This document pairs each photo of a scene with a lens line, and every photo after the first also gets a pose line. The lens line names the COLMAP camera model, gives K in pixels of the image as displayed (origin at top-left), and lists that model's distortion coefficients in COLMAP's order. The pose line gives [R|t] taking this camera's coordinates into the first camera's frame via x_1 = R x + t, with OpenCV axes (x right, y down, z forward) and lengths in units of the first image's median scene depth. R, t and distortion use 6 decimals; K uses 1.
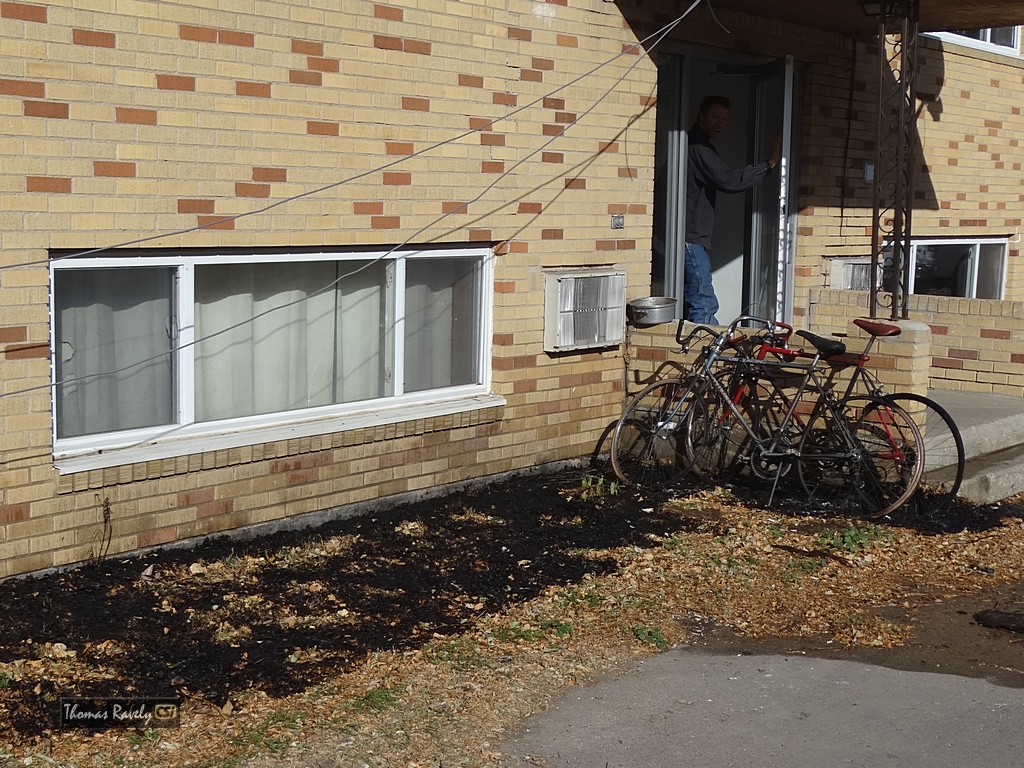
lens RADIAL K [[1561.3, 0, 511.6], [0, 1561.3, 382.4], [0, 0, 1]] dist [0.065364, 0.000000]
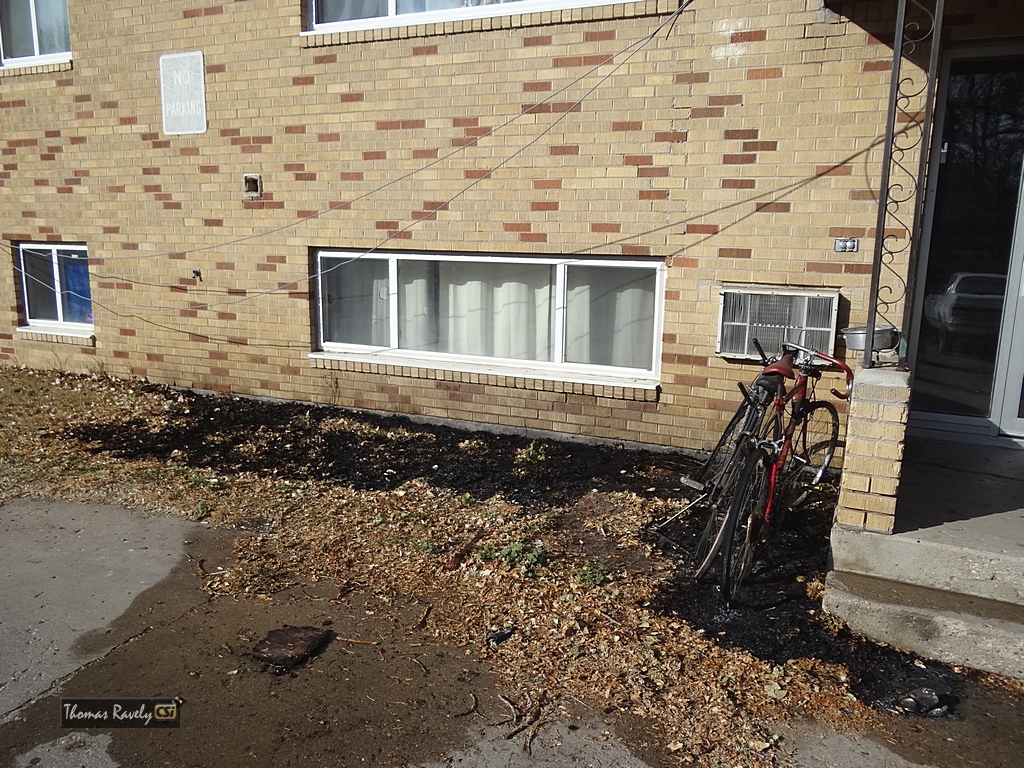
lens RADIAL K [[802.5, 0, 514.0], [0, 802.5, 390.8], [0, 0, 1]] dist [-0.014494, 0.001731]
pose [[0.229363, 0.173907, -0.957679, 0.648162], [-0.129849, 0.980581, 0.146968, -0.071708], [0.964641, 0.090644, 0.247490, 0.827137]]
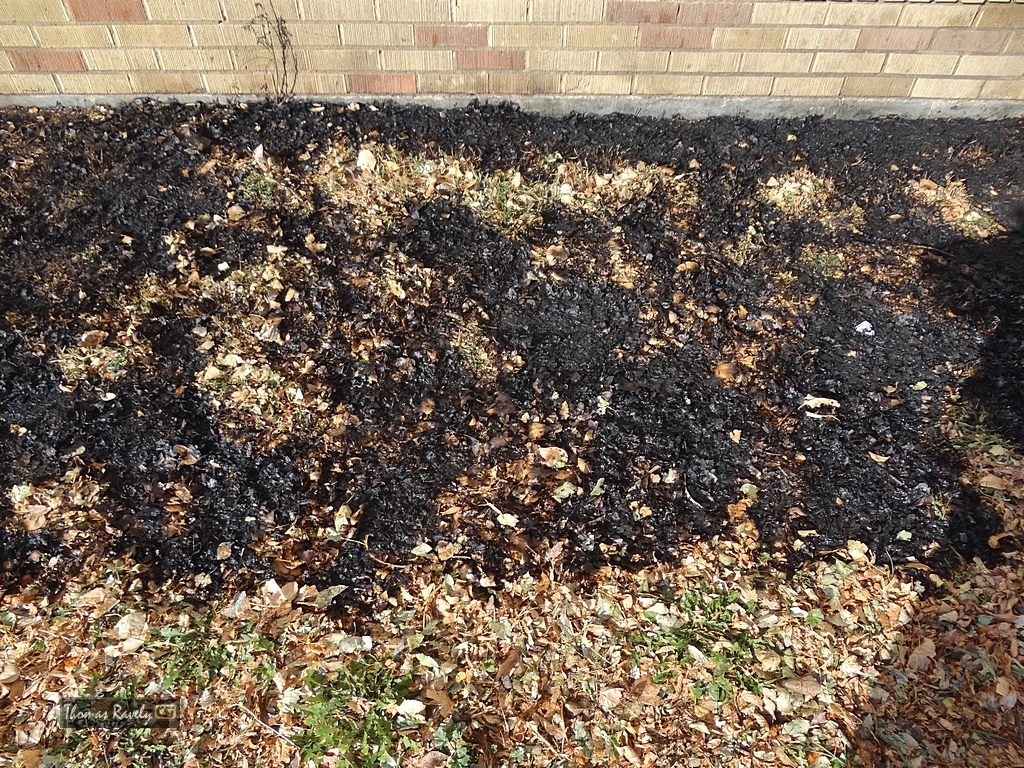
lens RADIAL K [[802.5, 0, 509.7], [0, 802.5, 390.4], [0, 0, 1]] dist [-0.014494, 0.001731]
pose [[0.620698, 0.563073, -0.545603, 0.073546], [-0.097786, 0.746040, 0.658682, -0.035953], [0.777928, -0.355490, 0.518127, 0.717811]]
